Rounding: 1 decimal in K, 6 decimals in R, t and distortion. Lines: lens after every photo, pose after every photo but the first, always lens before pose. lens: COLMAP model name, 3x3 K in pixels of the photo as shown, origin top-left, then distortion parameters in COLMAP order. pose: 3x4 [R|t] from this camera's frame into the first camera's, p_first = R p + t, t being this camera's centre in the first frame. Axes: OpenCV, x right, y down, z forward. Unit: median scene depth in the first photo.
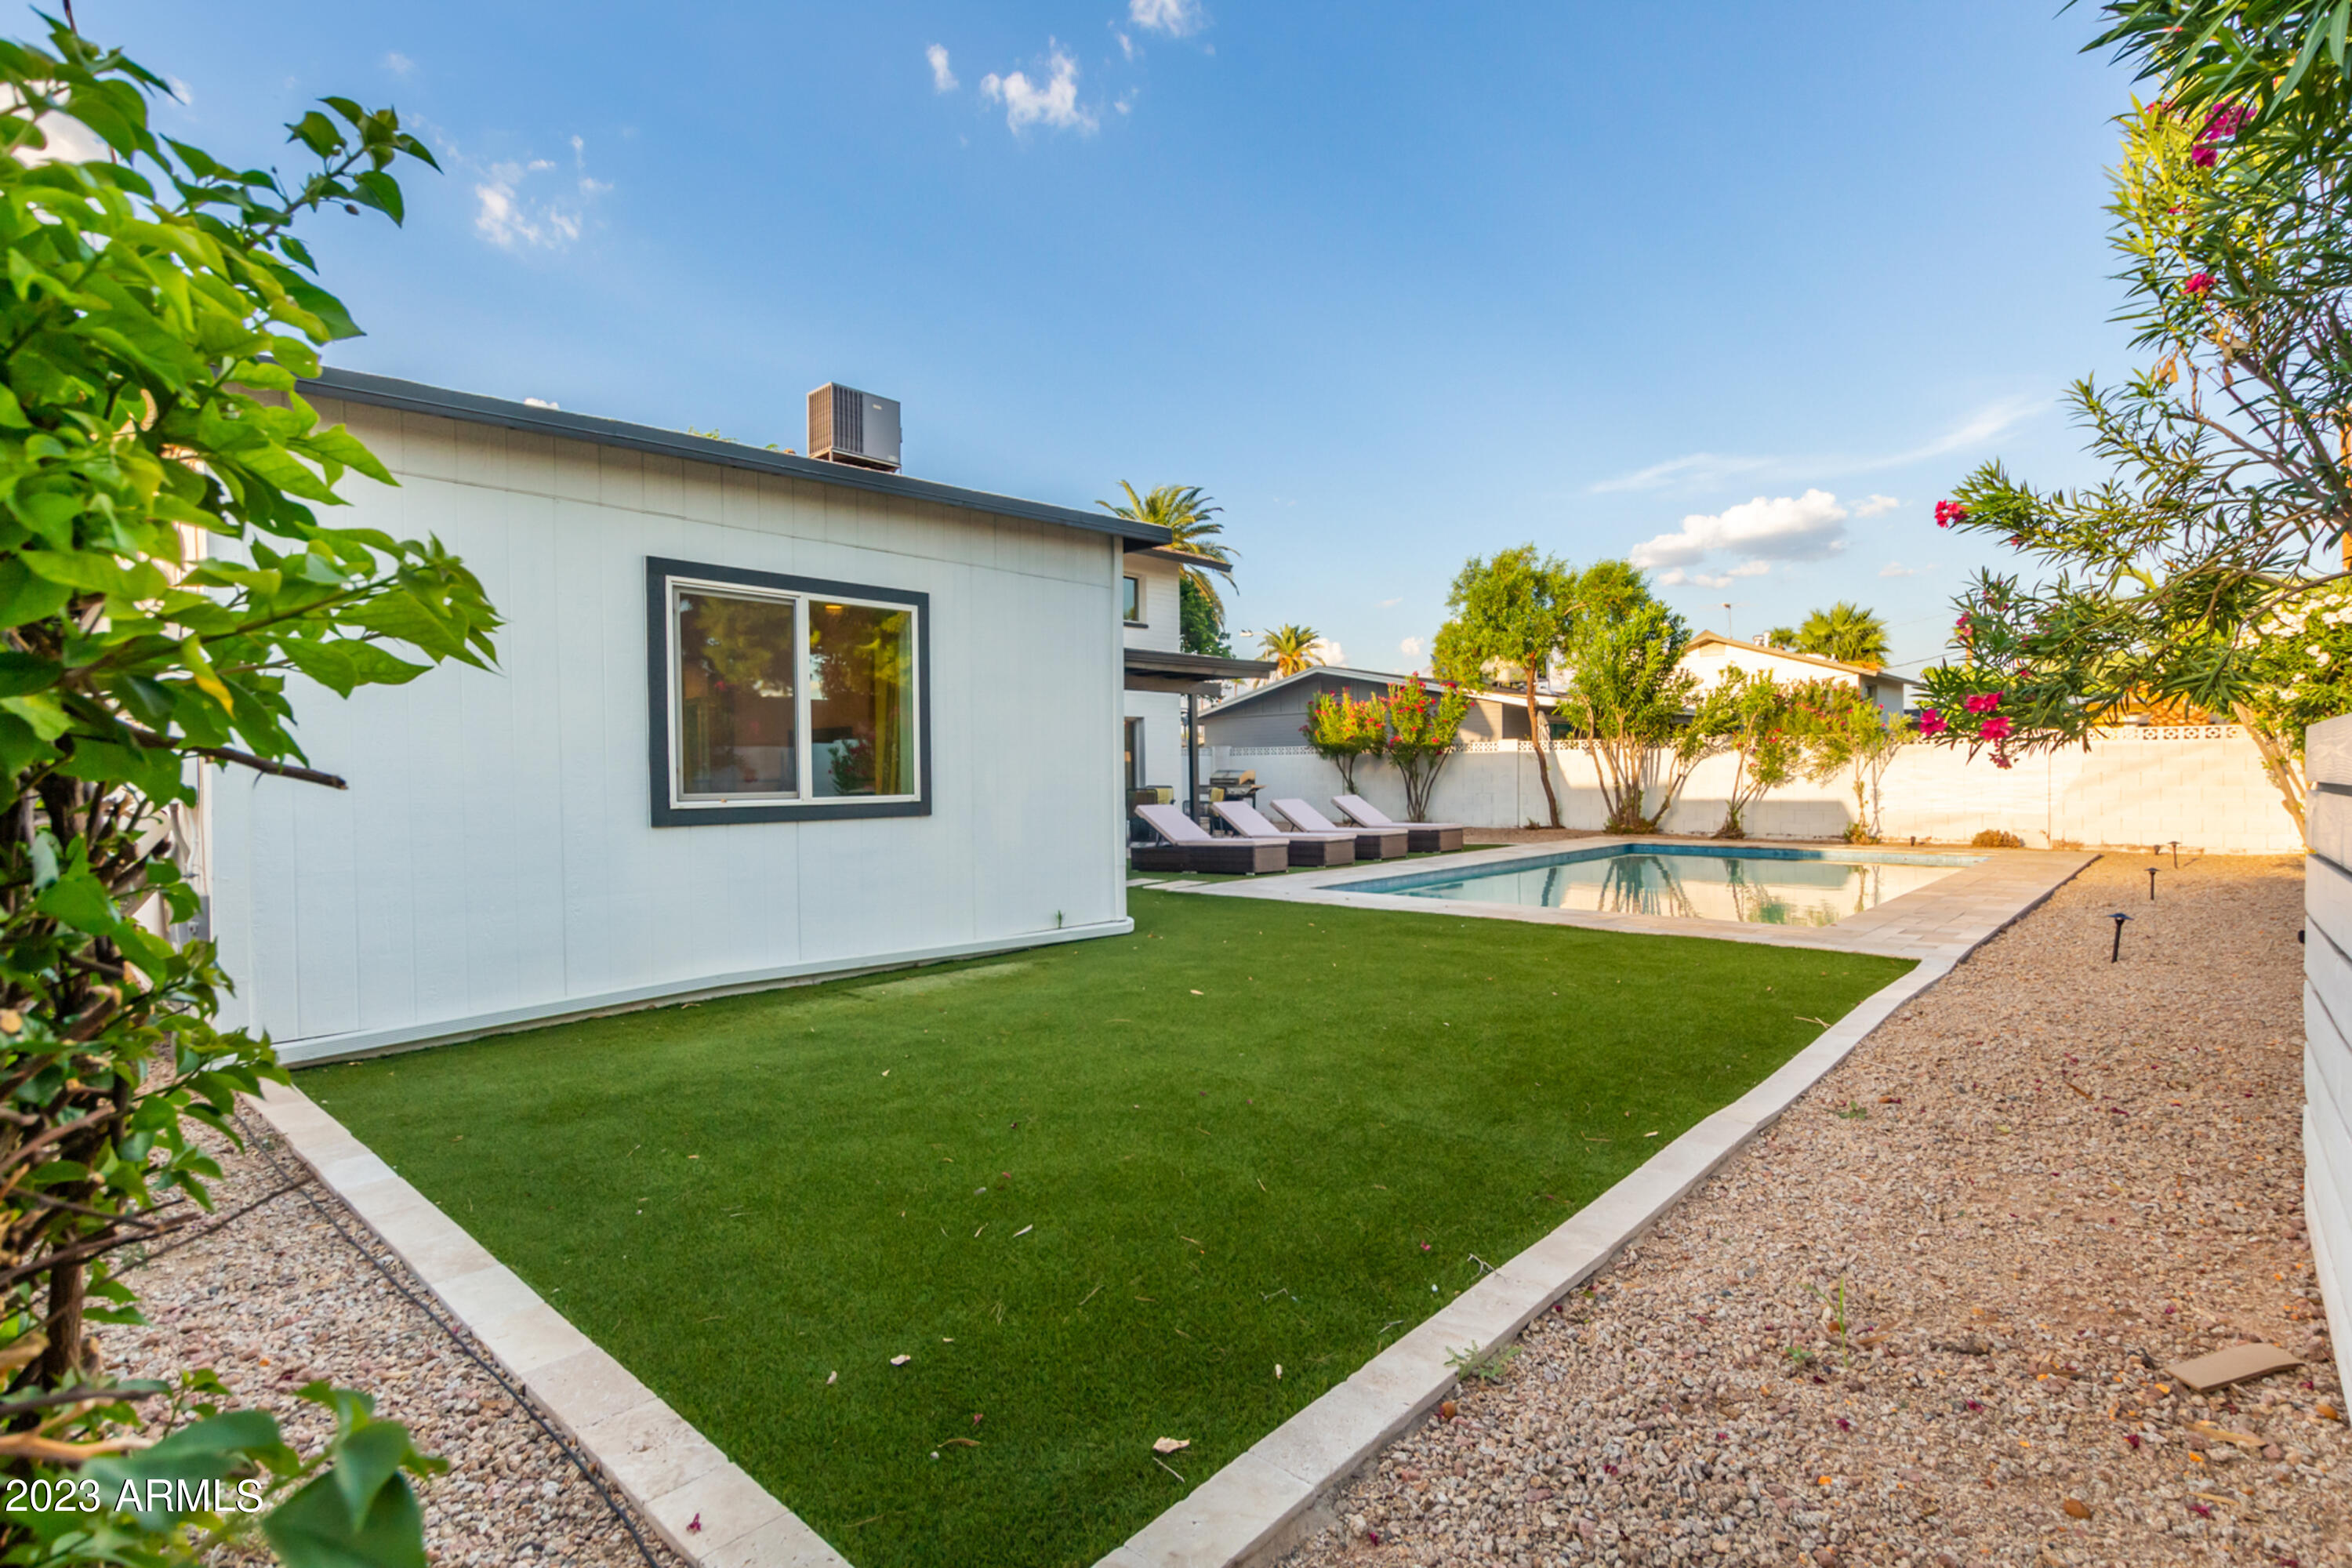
lens RADIAL K [[1105.9, 0, 1185.1], [0, 1105.9, 785.8], [0, 0, 1]] dist [-0.004885, -0.000039]
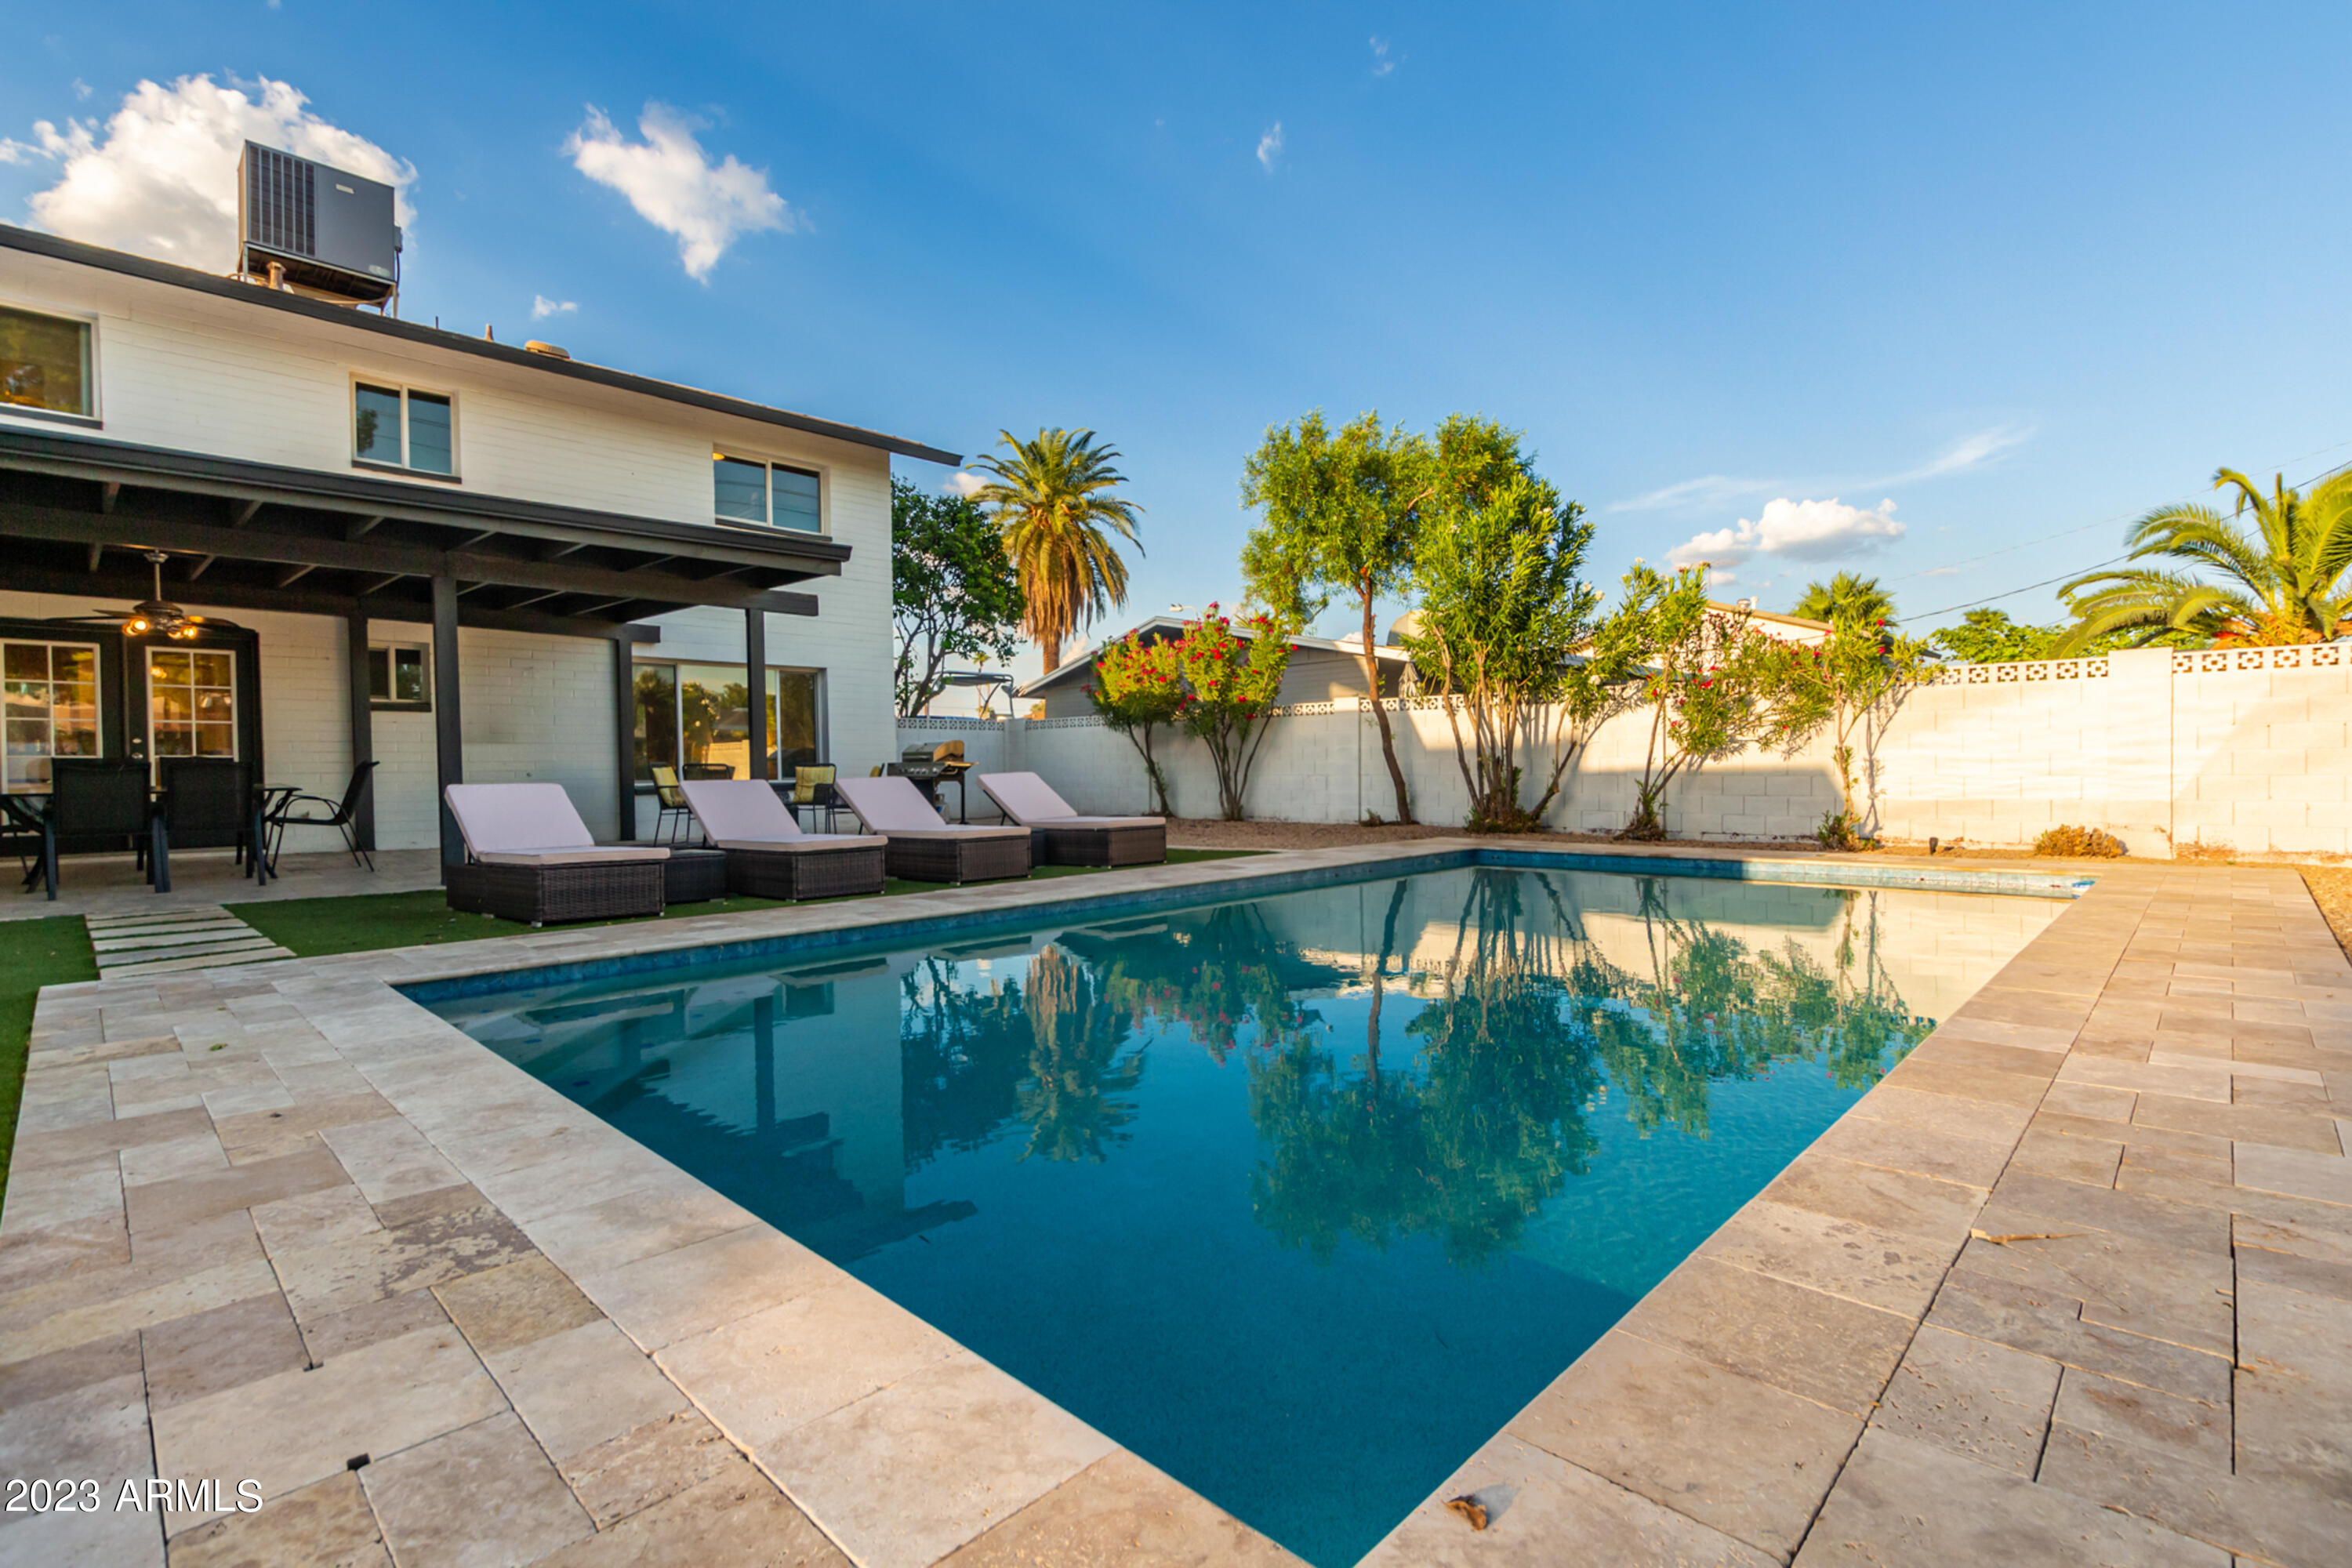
lens RADIAL K [[1105.9, 0, 1166.8], [0, 1105.9, 777.7], [0, 0, 1]] dist [-0.004885, -0.000039]
pose [[0.999844, -0.001765, -0.017574, 0.218033], [0.001705, 0.999993, -0.003404, 0.012864], [0.017580, 0.003373, 0.999840, 0.338041]]
